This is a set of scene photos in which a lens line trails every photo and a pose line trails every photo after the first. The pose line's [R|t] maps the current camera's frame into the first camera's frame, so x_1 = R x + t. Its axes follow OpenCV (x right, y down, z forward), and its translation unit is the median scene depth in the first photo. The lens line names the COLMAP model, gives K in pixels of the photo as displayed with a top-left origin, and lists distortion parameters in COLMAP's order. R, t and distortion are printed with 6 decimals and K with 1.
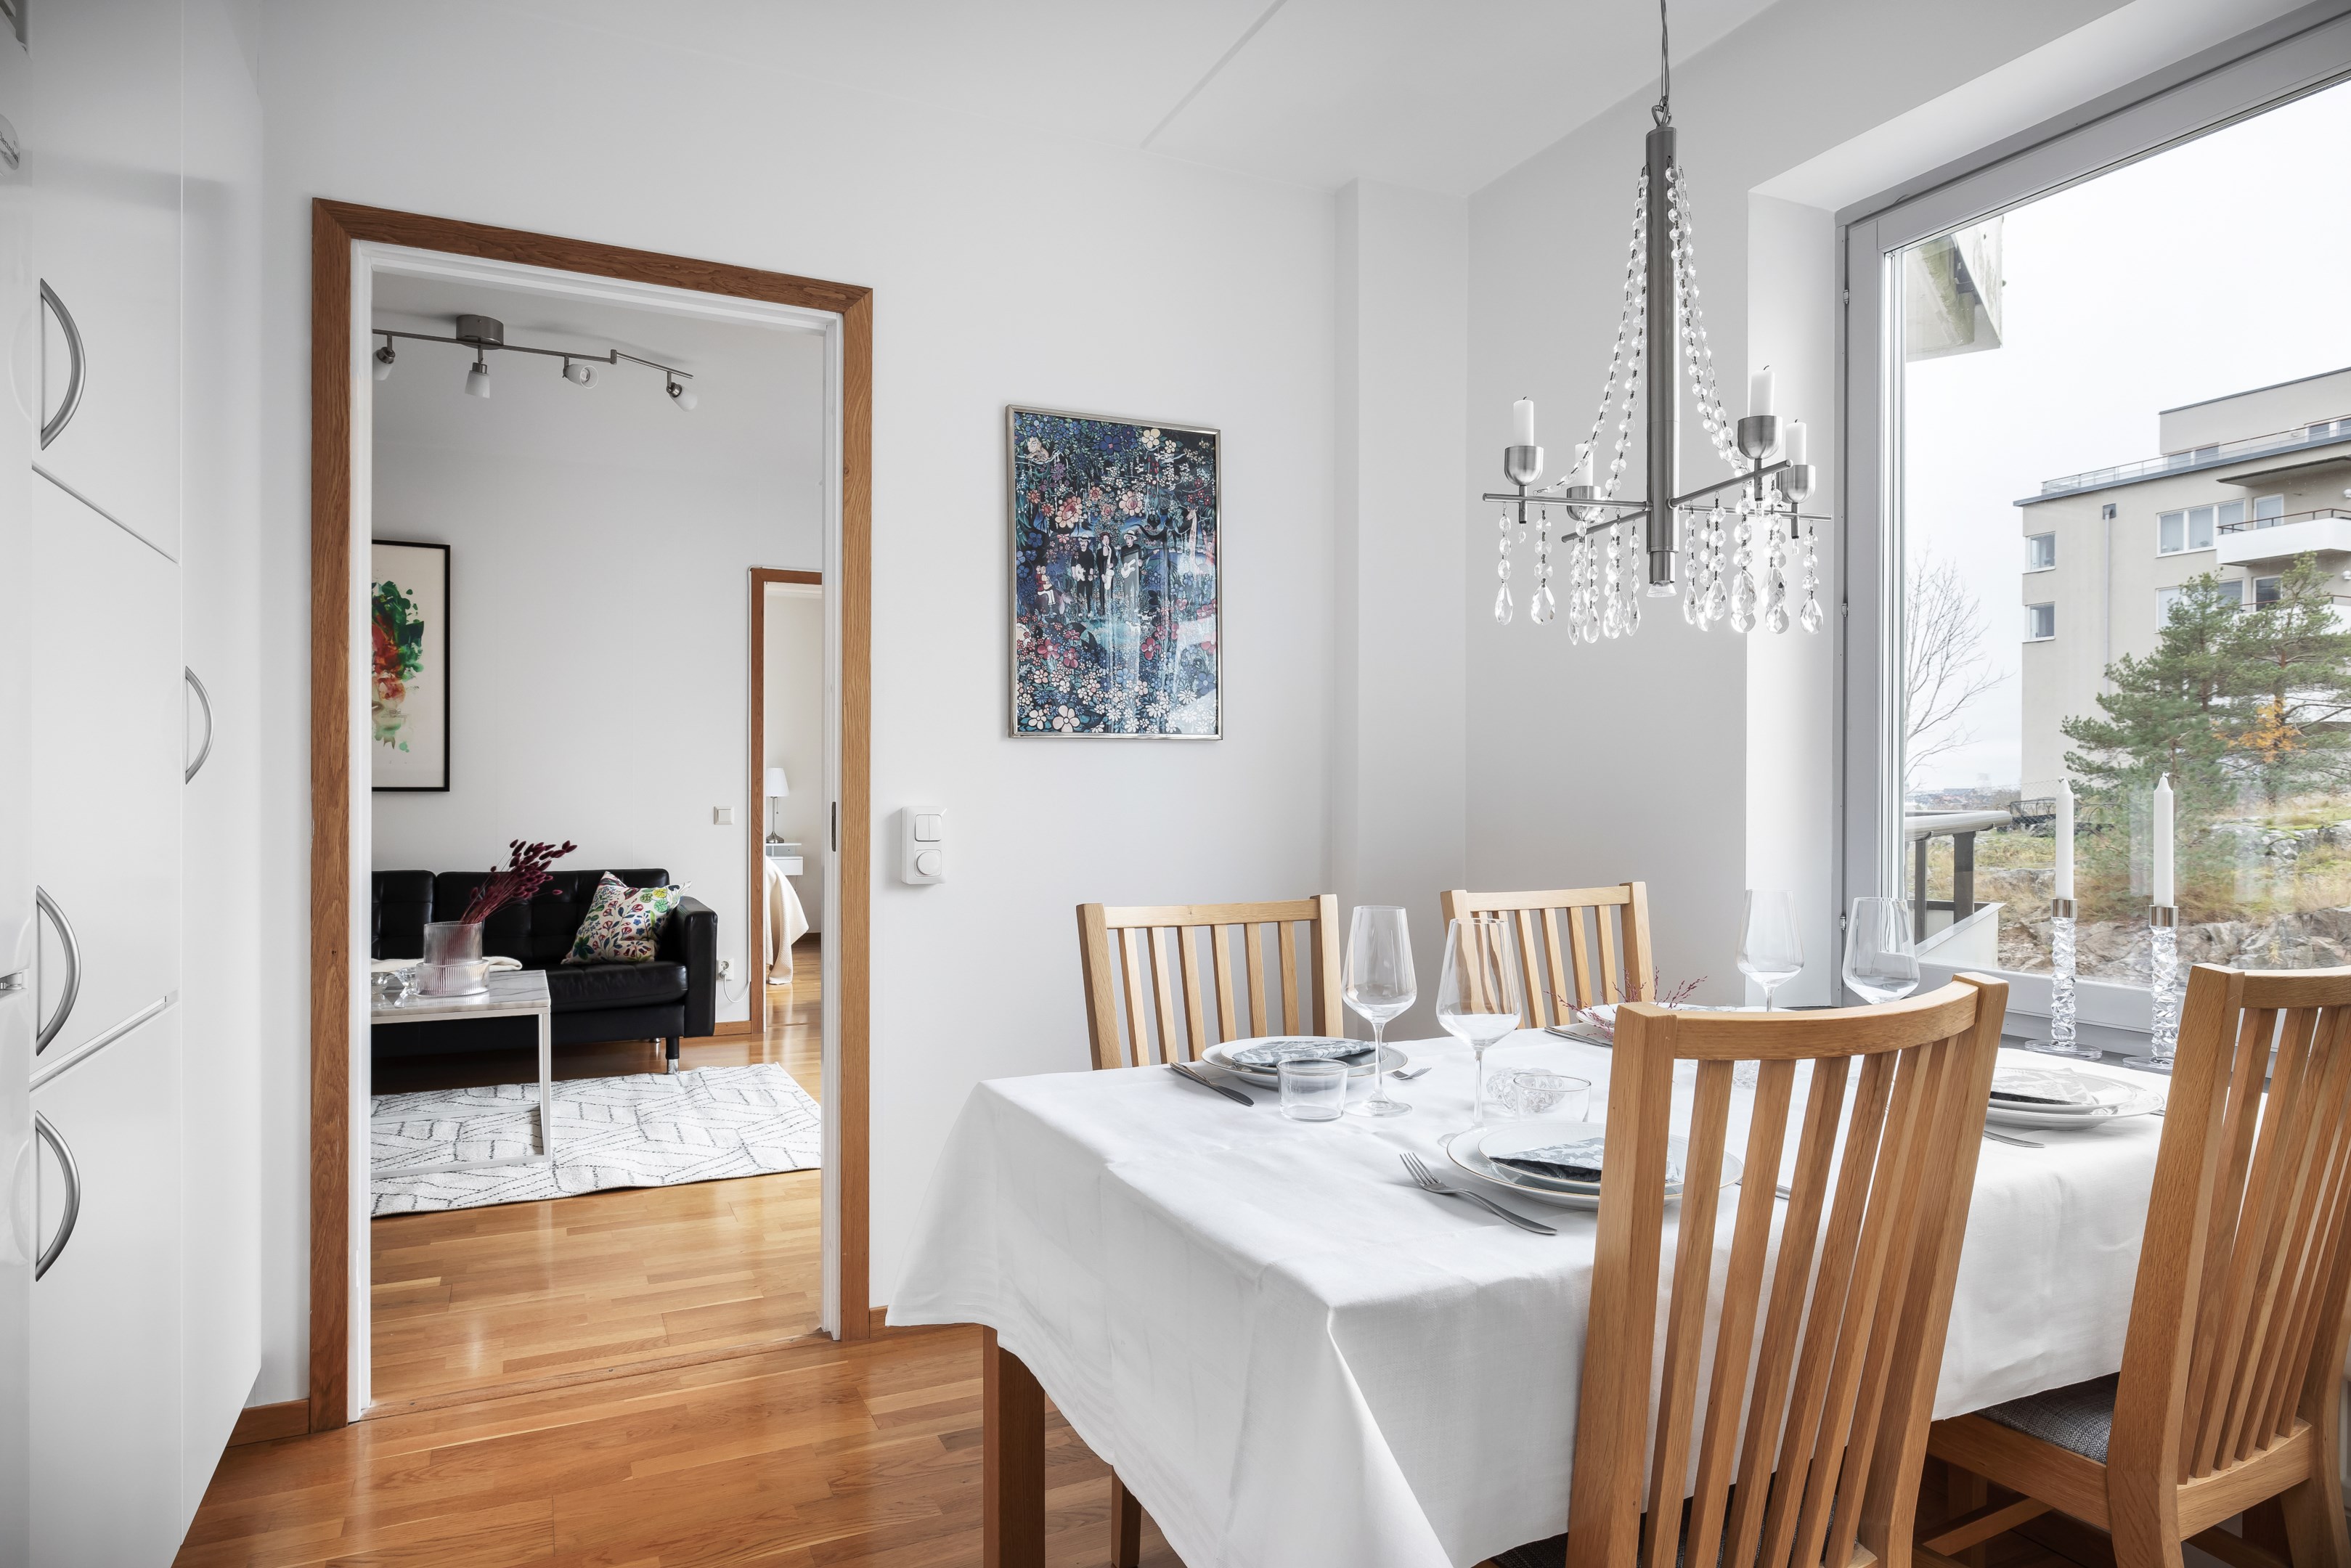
lens RADIAL K [[1352.9, 0, 1189.4], [0, 1352.9, 795.7], [0, 0, 1]] dist [-0.000671, -0.001069]
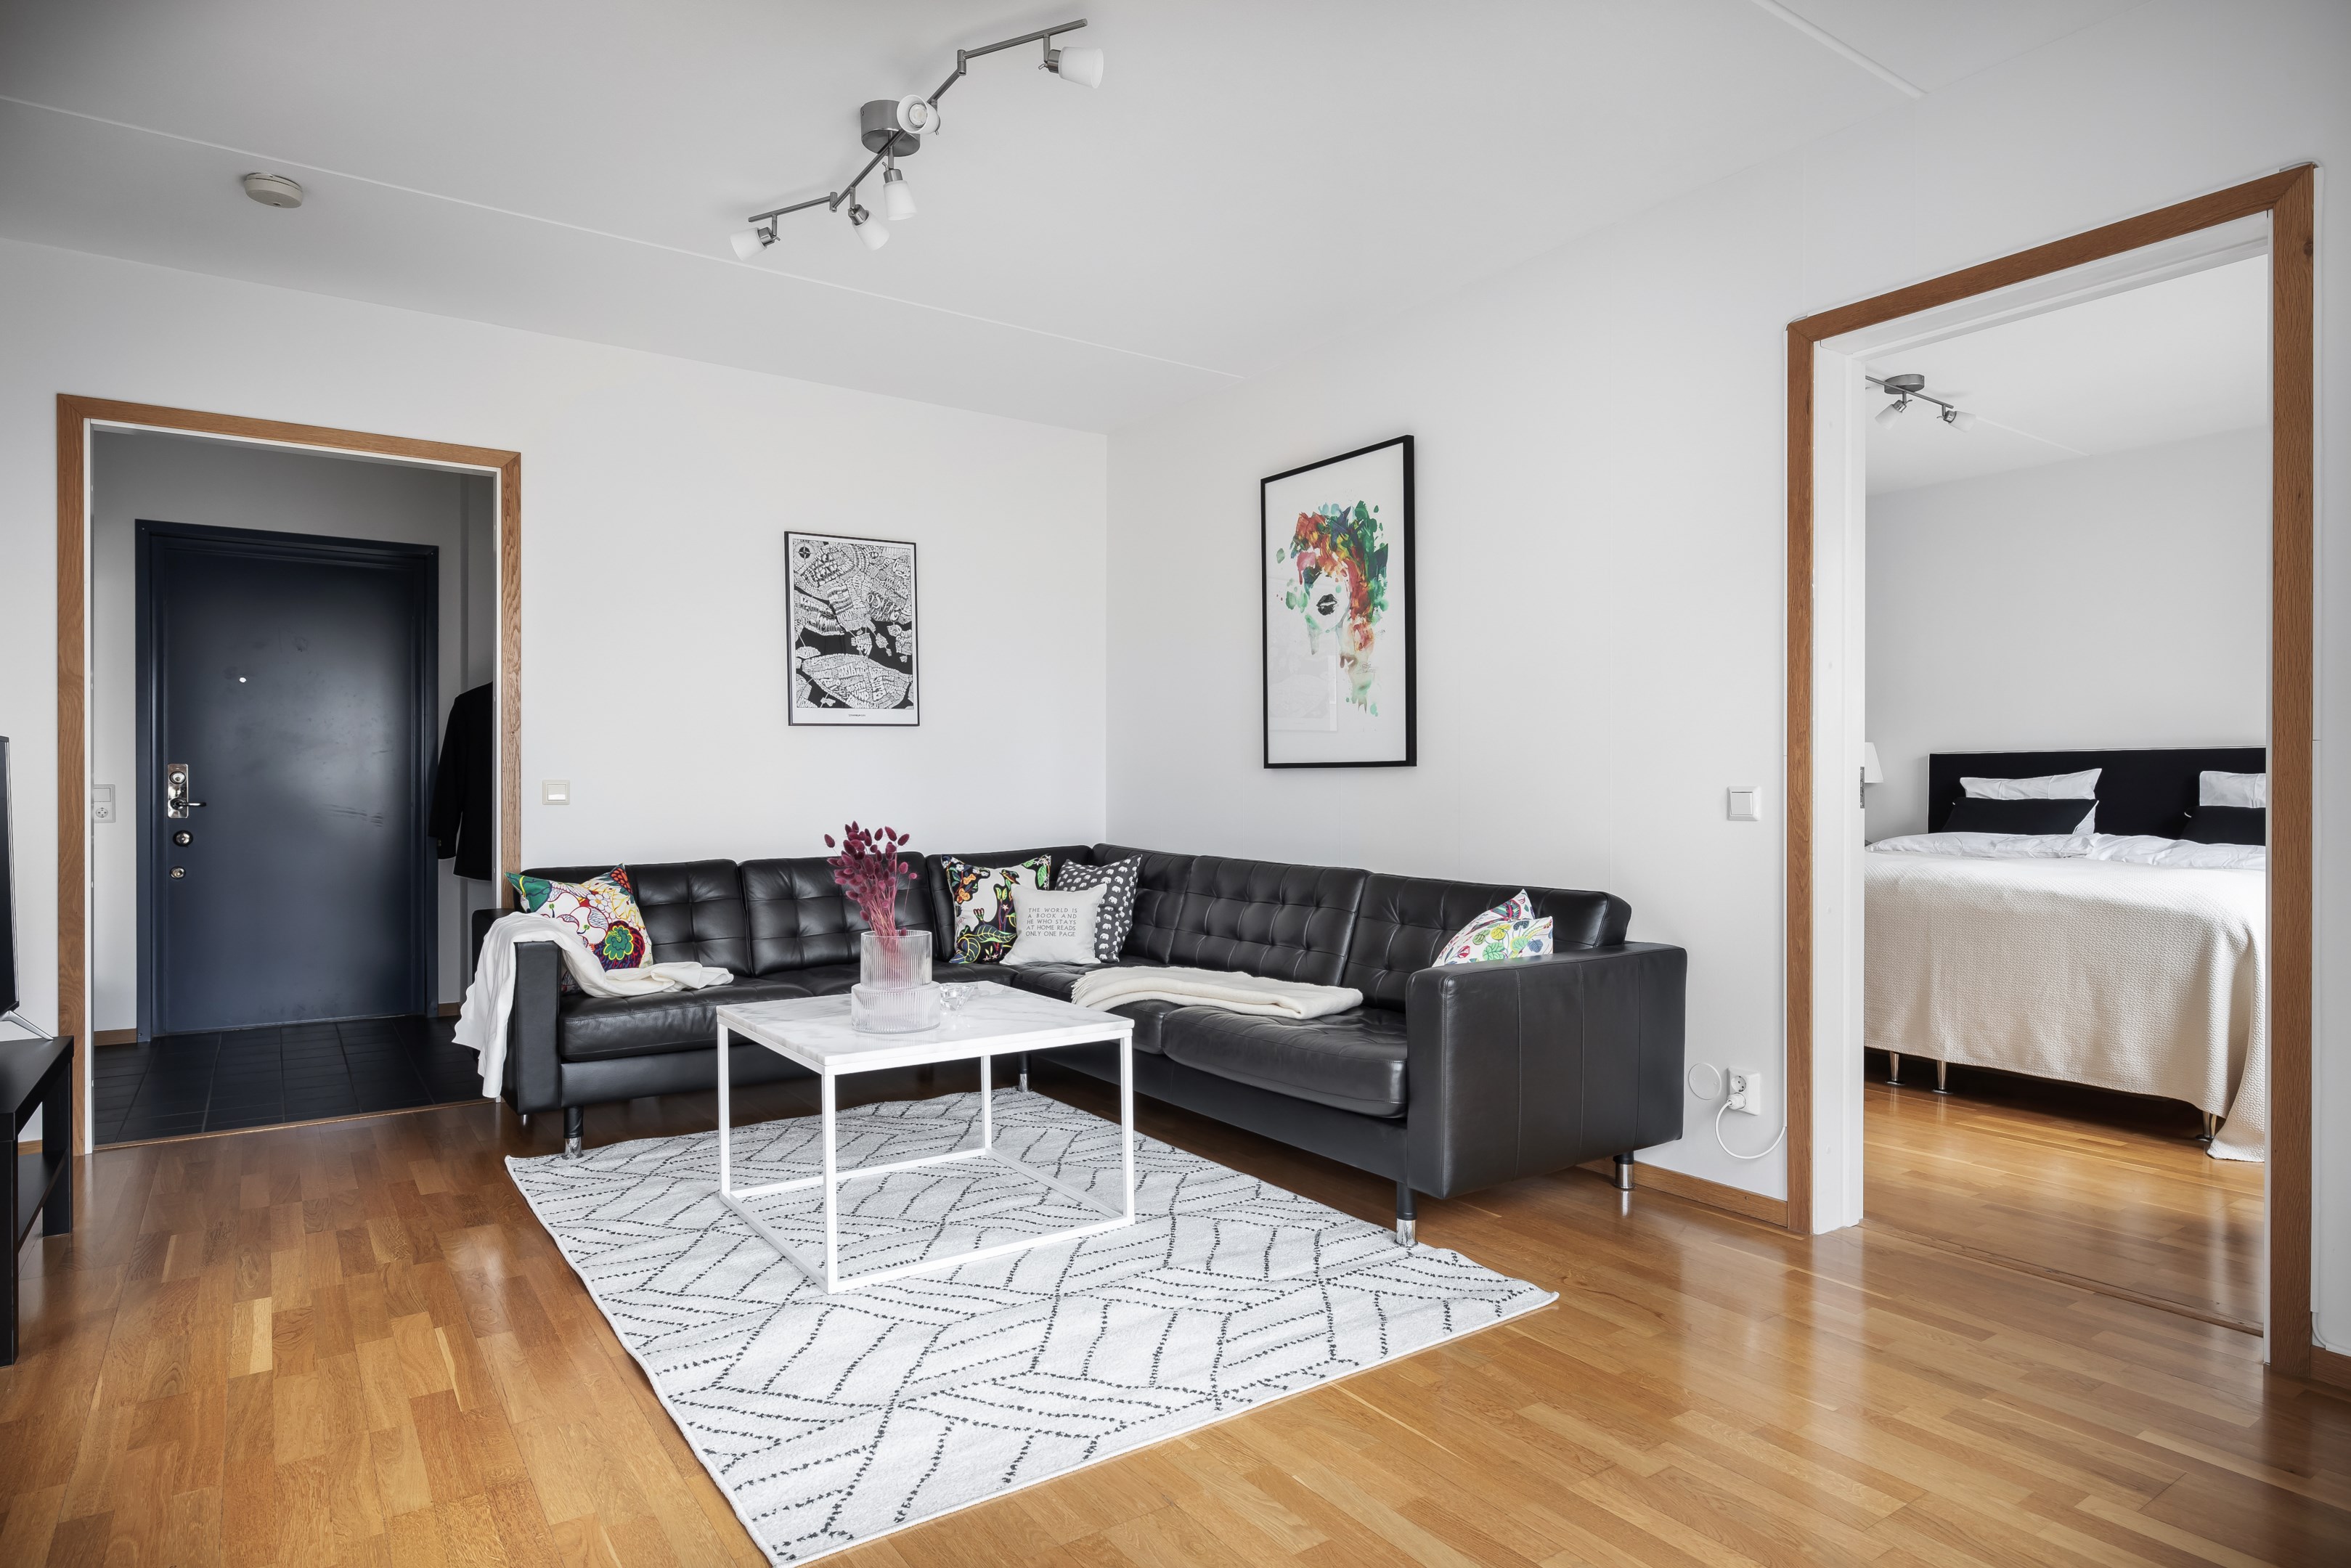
lens RADIAL K [[1324.0, 0, 1181.5], [0, 1324.0, 791.2], [0, 0, 1]] dist [0.000584, -0.000527]
pose [[0.158009, -0.001902, -0.987436, 0.028820], [-0.003038, 0.999992, -0.002412, 0.002444], [0.987433, 0.003380, 0.158002, 0.143863]]
